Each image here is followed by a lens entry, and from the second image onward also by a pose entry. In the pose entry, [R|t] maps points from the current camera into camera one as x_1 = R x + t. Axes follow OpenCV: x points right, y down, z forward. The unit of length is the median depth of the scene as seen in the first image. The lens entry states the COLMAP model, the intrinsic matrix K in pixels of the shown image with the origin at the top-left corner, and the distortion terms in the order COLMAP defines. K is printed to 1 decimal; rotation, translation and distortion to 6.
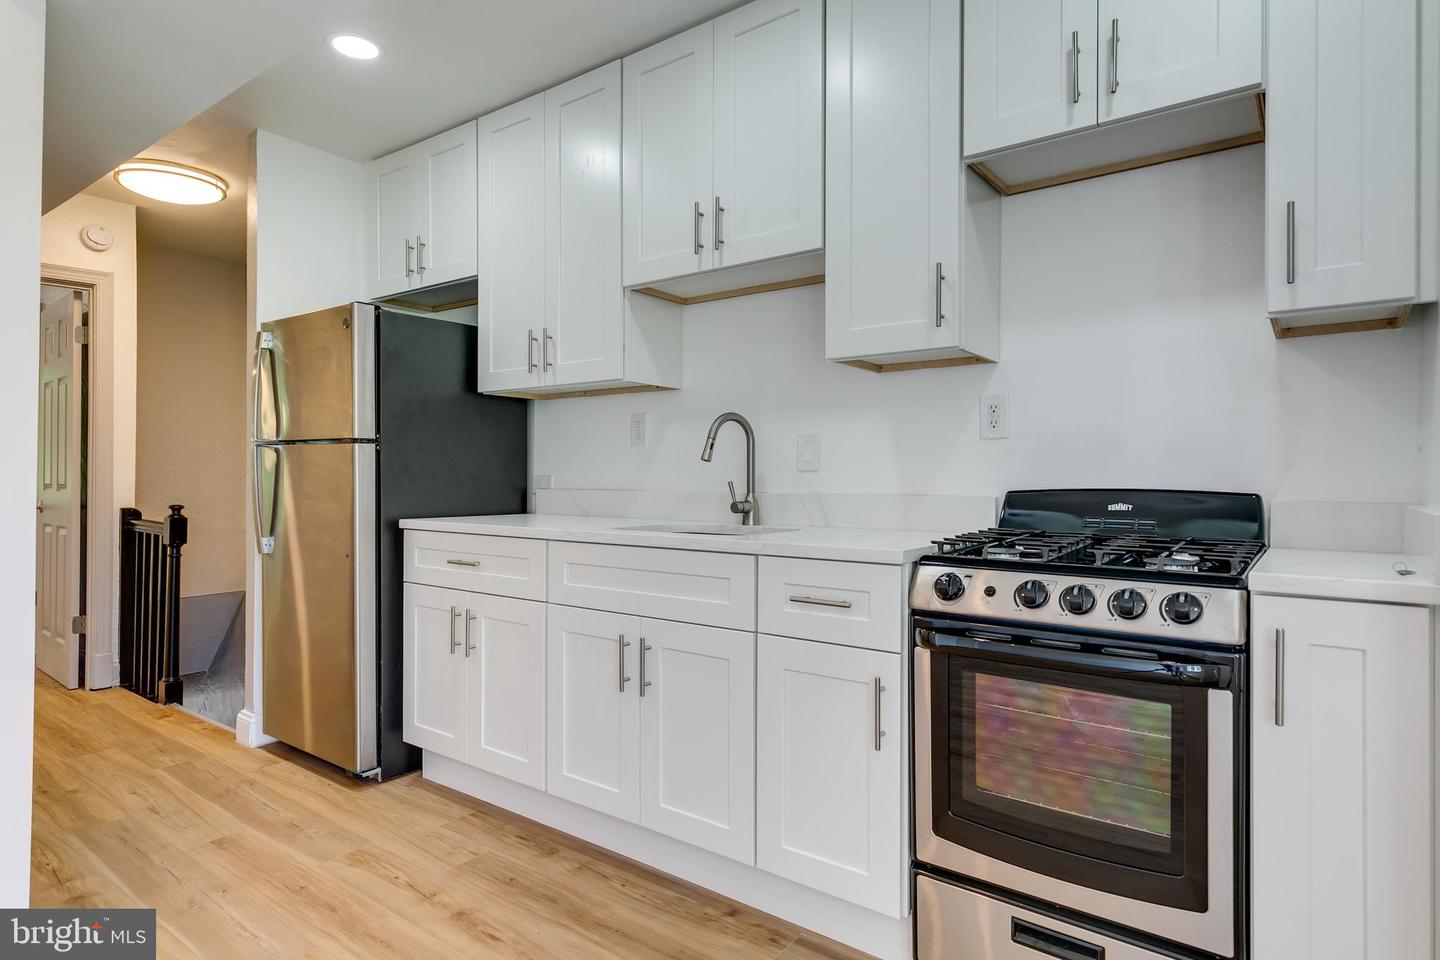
lens RADIAL K [[788.0, 0, 722.8], [0, 788.0, 474.1], [0, 0, 1]] dist [0.006948, 0.002186]
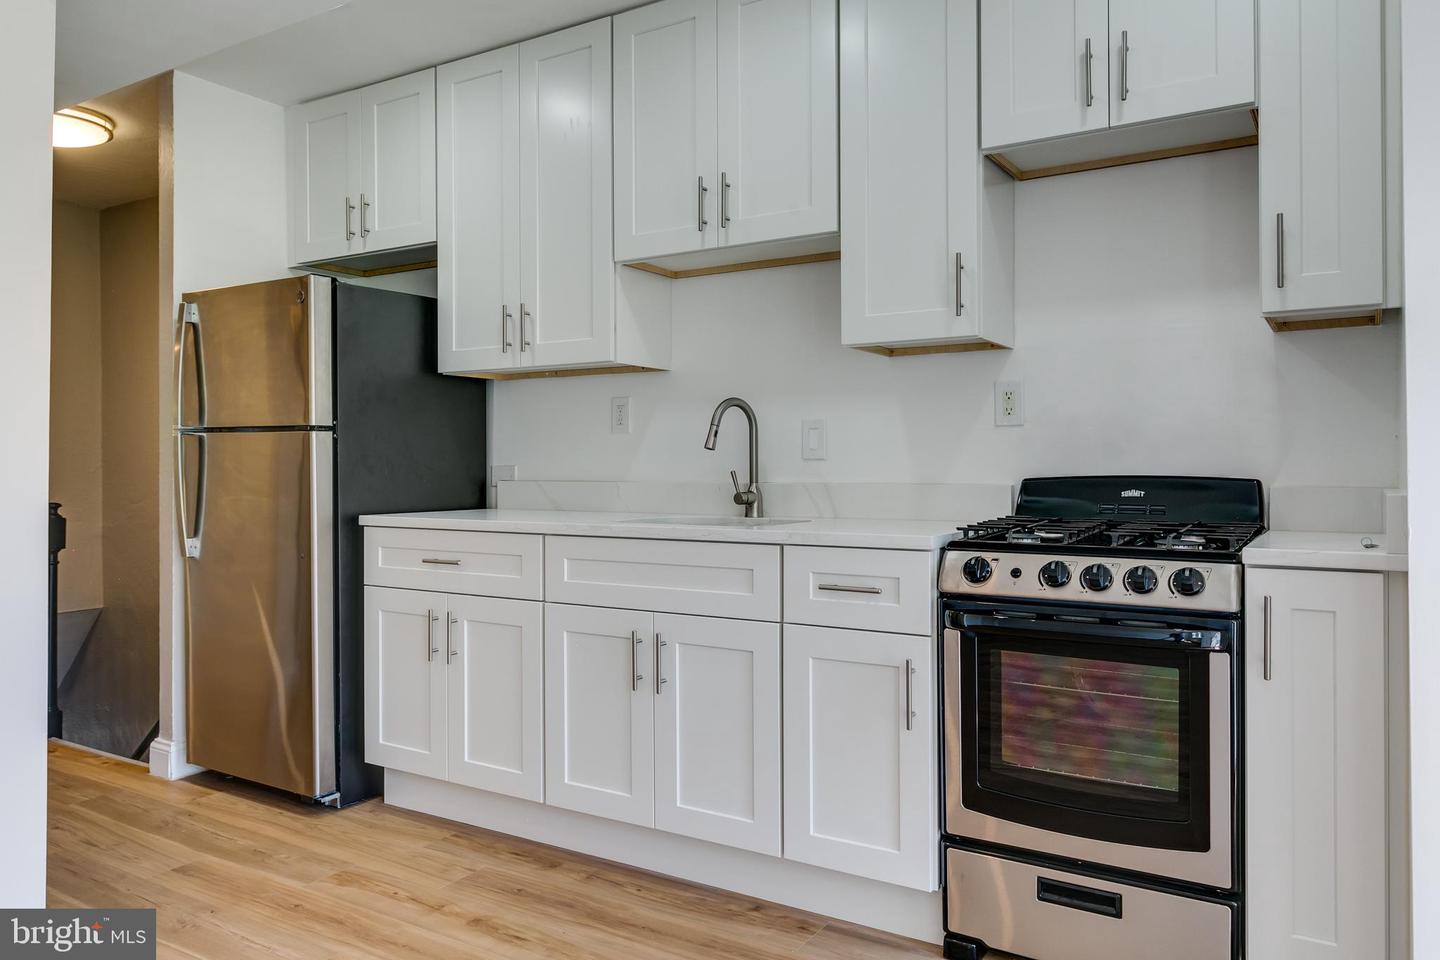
lens RADIAL K [[1010.3, 0, 722.7], [0, 1010.3, 459.1], [0, 0, 1]] dist [0.000676, 0.005452]
pose [[0.996498, -0.005380, 0.083449, -0.115510], [0.005538, 0.999983, -0.001658, -0.002870], [-0.083439, 0.002115, 0.996511, -0.223017]]
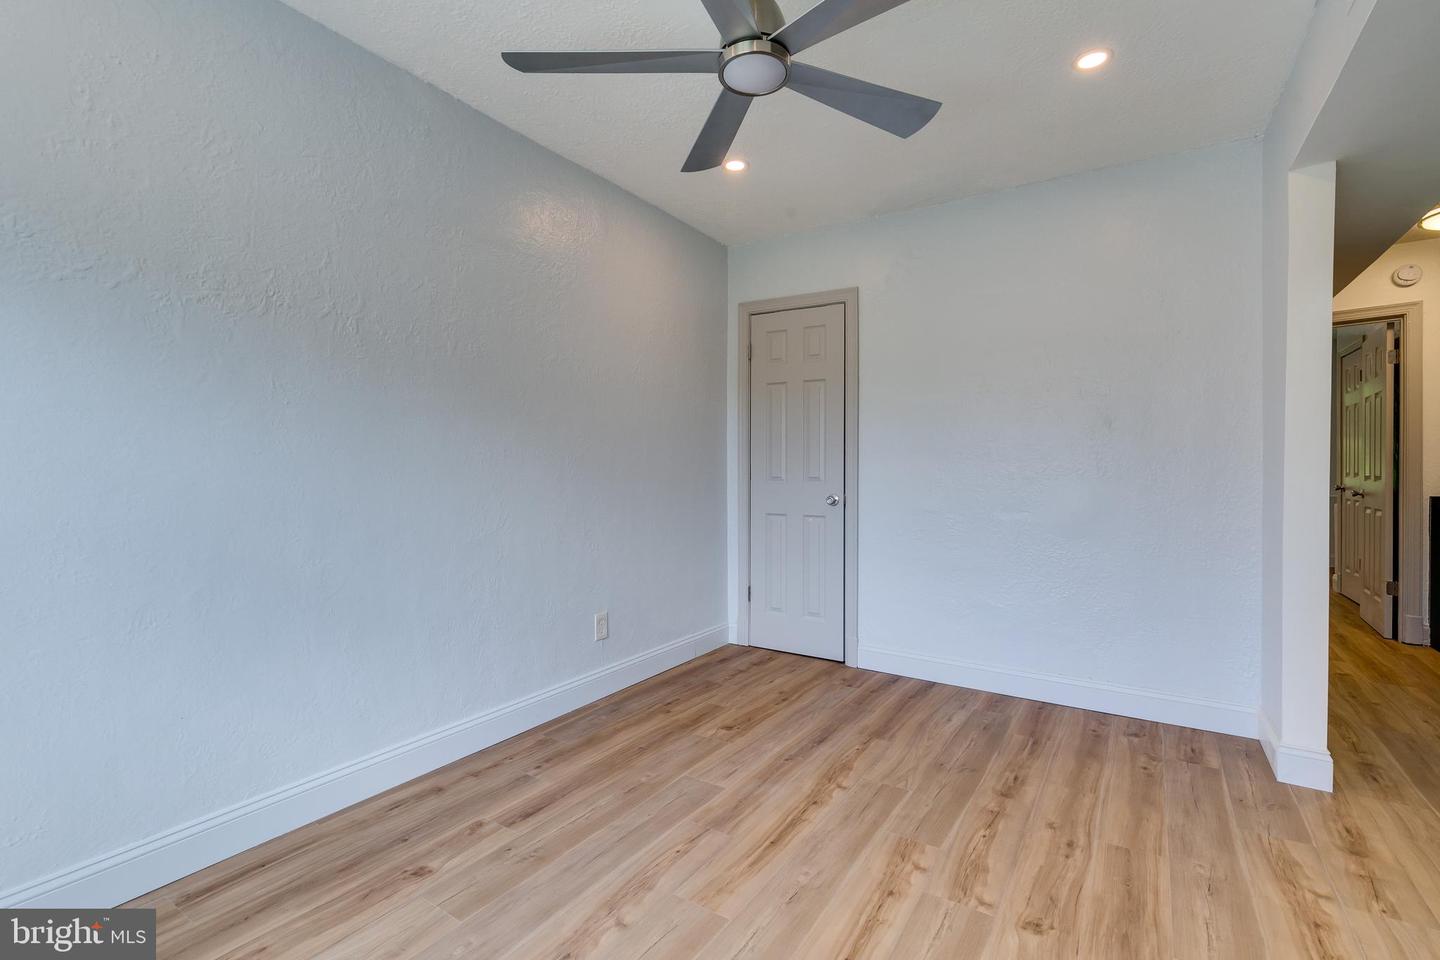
lens RADIAL K [[648.0, 0, 721.9], [0, 648.0, 473.3], [0, 0, 1]] dist [0.003241, 0.000402]
pose [[0.061070, 0.002469, -0.998130, 0.259670], [0.004563, 0.999986, 0.002753, 0.000982], [0.998123, -0.004722, 0.061058, -0.208163]]
